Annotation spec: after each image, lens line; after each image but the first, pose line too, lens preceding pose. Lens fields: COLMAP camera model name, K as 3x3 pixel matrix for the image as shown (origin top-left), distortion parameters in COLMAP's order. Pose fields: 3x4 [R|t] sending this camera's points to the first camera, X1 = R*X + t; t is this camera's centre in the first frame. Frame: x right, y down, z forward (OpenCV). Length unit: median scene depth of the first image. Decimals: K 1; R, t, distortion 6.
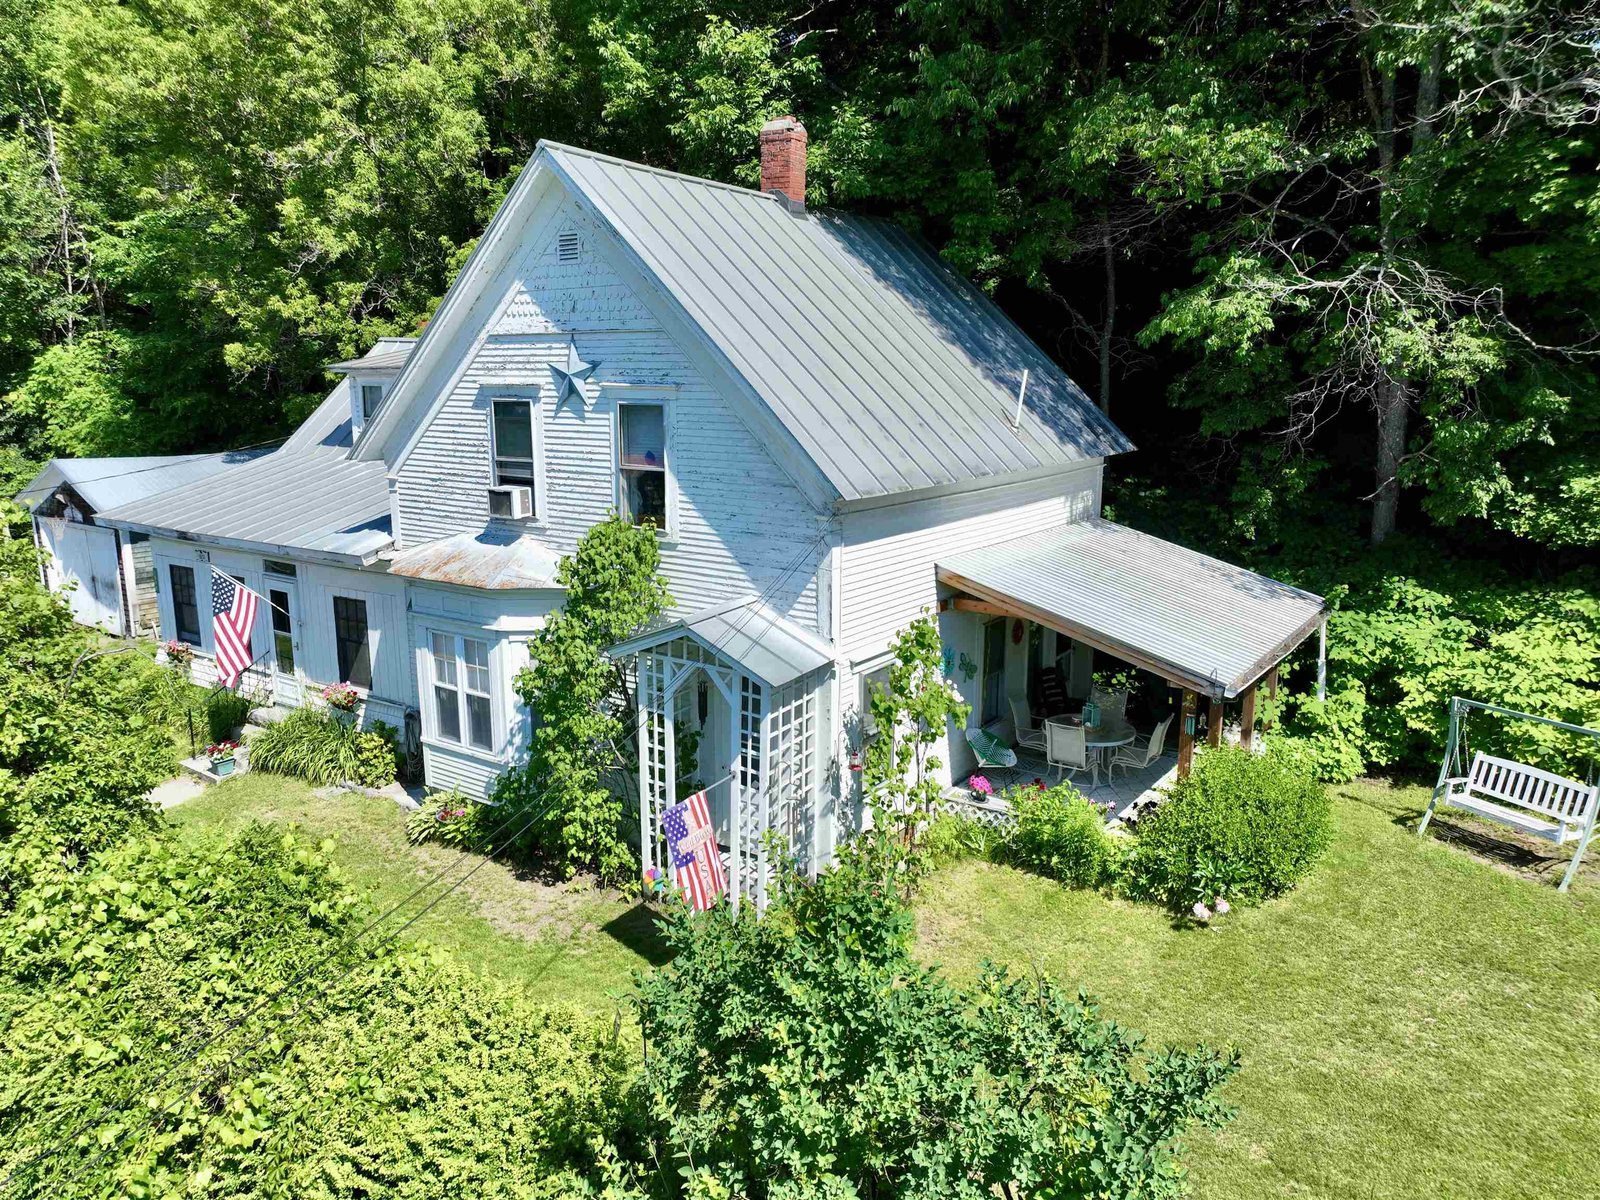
lens RADIAL K [[1122.9, 0, 800.0], [0, 1122.9, 600.0], [0, 0, 1]] dist [-0.010058, 0.026959]
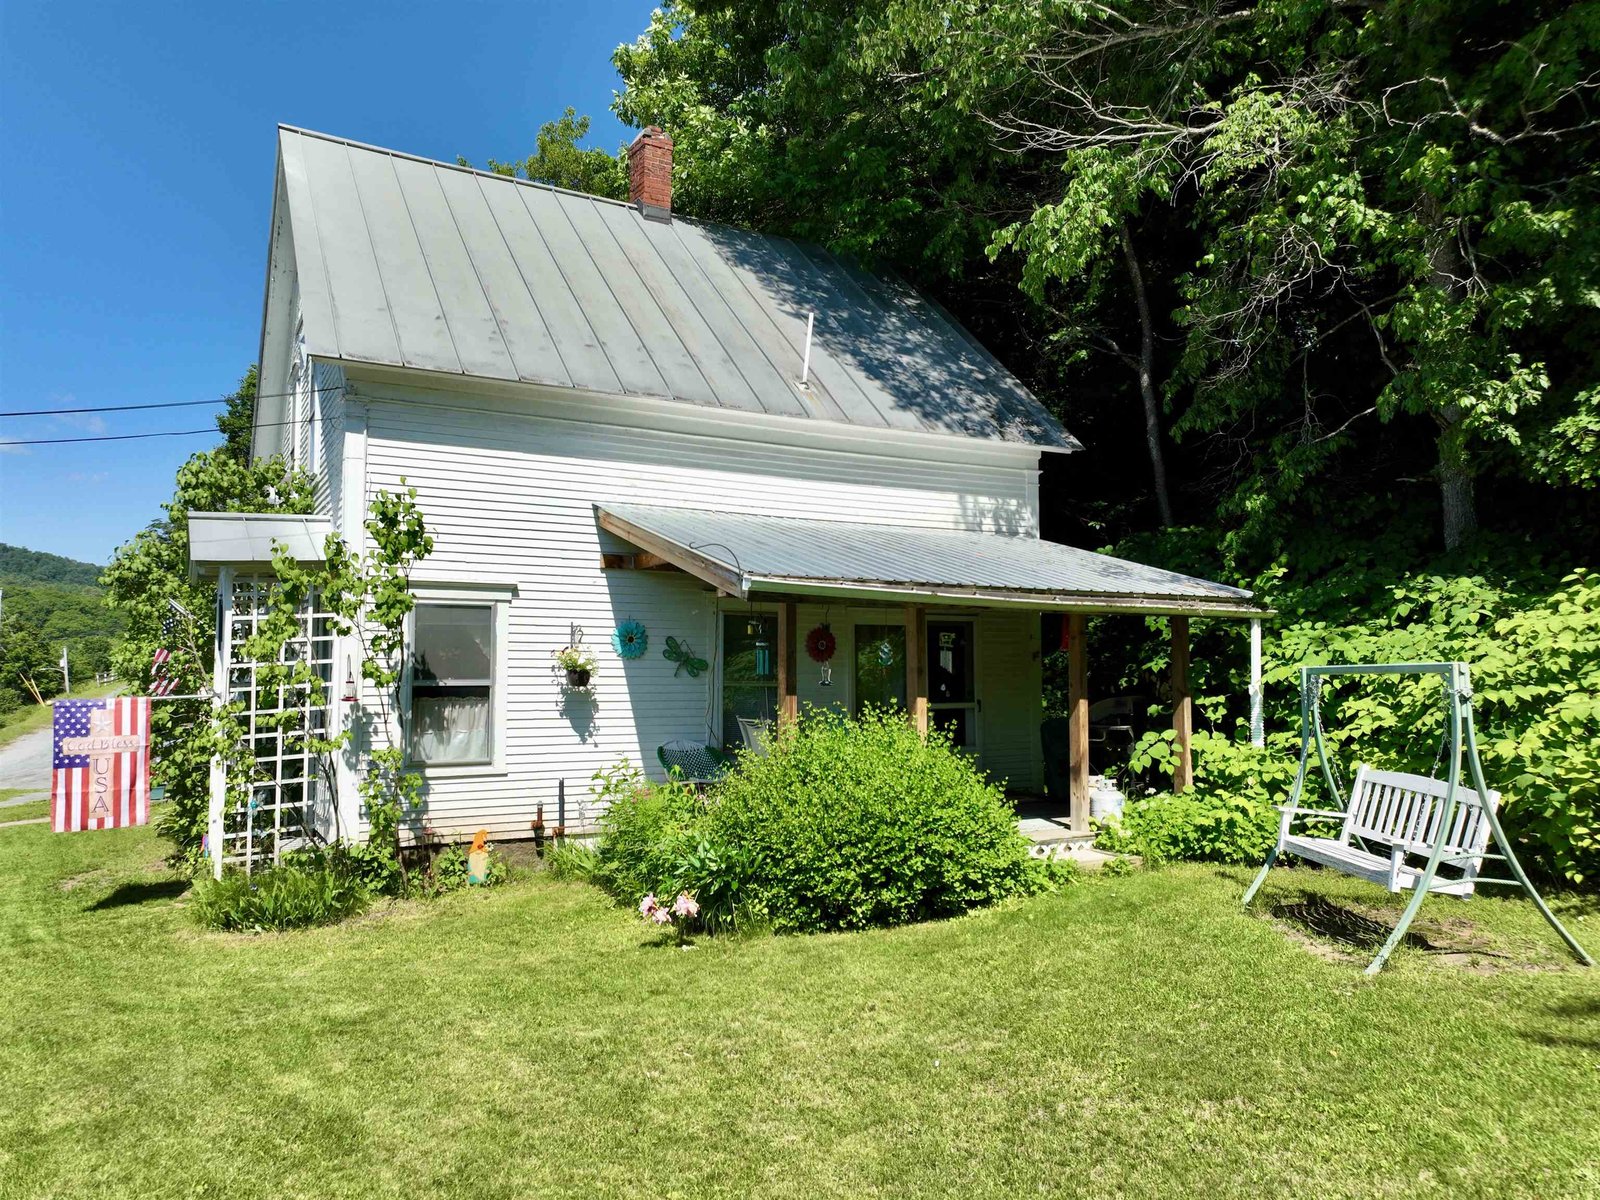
lens RADIAL K [[1122.9, 0, 800.0], [0, 1122.9, 600.0], [0, 0, 1]] dist [-0.010058, 0.026959]
pose [[0.914652, -0.021139, -0.403690, 0.515284], [-0.076477, 0.971549, -0.224152, 0.179827], [0.396942, 0.235894, 0.887012, 0.339804]]
